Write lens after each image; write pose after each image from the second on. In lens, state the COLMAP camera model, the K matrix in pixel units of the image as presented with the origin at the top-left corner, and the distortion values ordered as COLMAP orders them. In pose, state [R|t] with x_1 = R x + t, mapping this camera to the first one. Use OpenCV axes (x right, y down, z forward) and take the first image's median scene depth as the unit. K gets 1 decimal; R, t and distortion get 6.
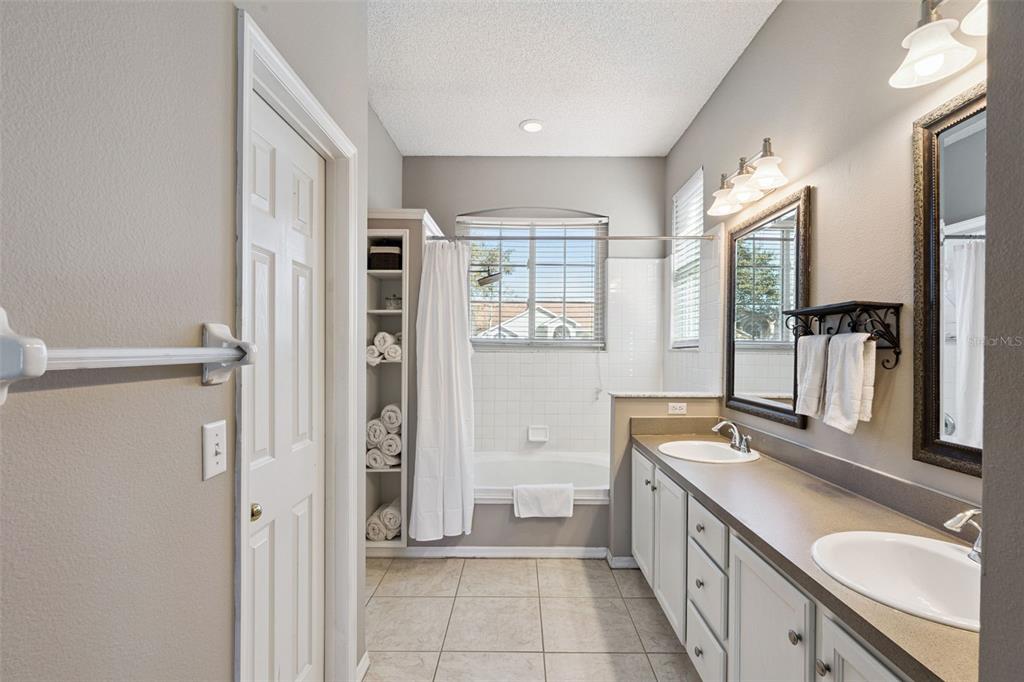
lens RADIAL K [[453.8, 0, 520.0], [0, 453.8, 354.3], [0, 0, 1]] dist [-0.002150, -0.000006]
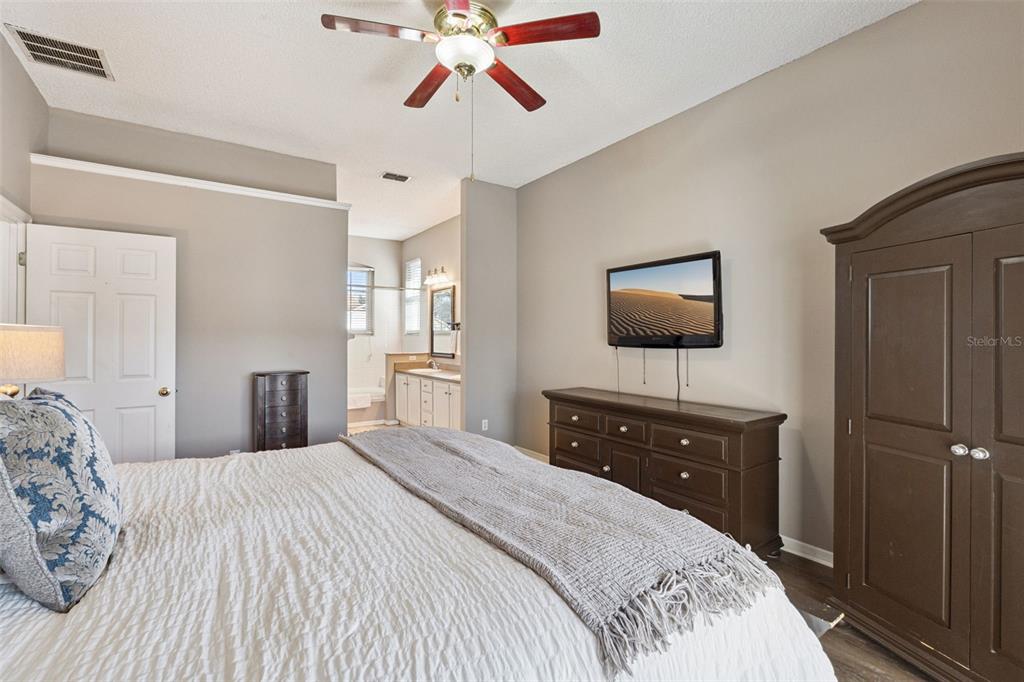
lens RADIAL K [[484.2, 0, 512.0], [0, 484.2, 341.0], [0, 0, 1]] dist [-0.005442, -0.000670]
pose [[0.819778, -0.007678, 0.572631, -0.736721], [0.007786, 0.999967, 0.002261, 0.022222], [-0.572629, 0.002604, 0.819810, -1.511626]]
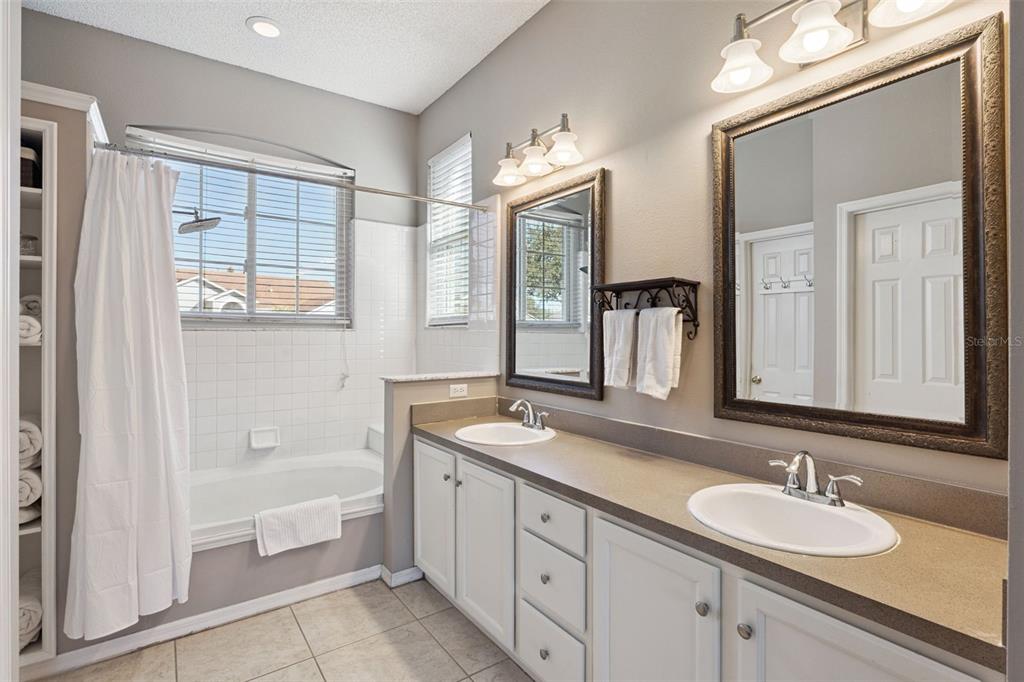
lens RADIAL K [[485.0, 0, 497.5], [0, 485.0, 335.0], [0, 0, 1]] dist [-0.002492, 0.000316]
pose [[0.819479, -0.005279, 0.573085, -0.147199], [0.007923, 0.999966, -0.002117, 0.010787], [-0.573055, 0.006275, 0.819493, 0.157055]]
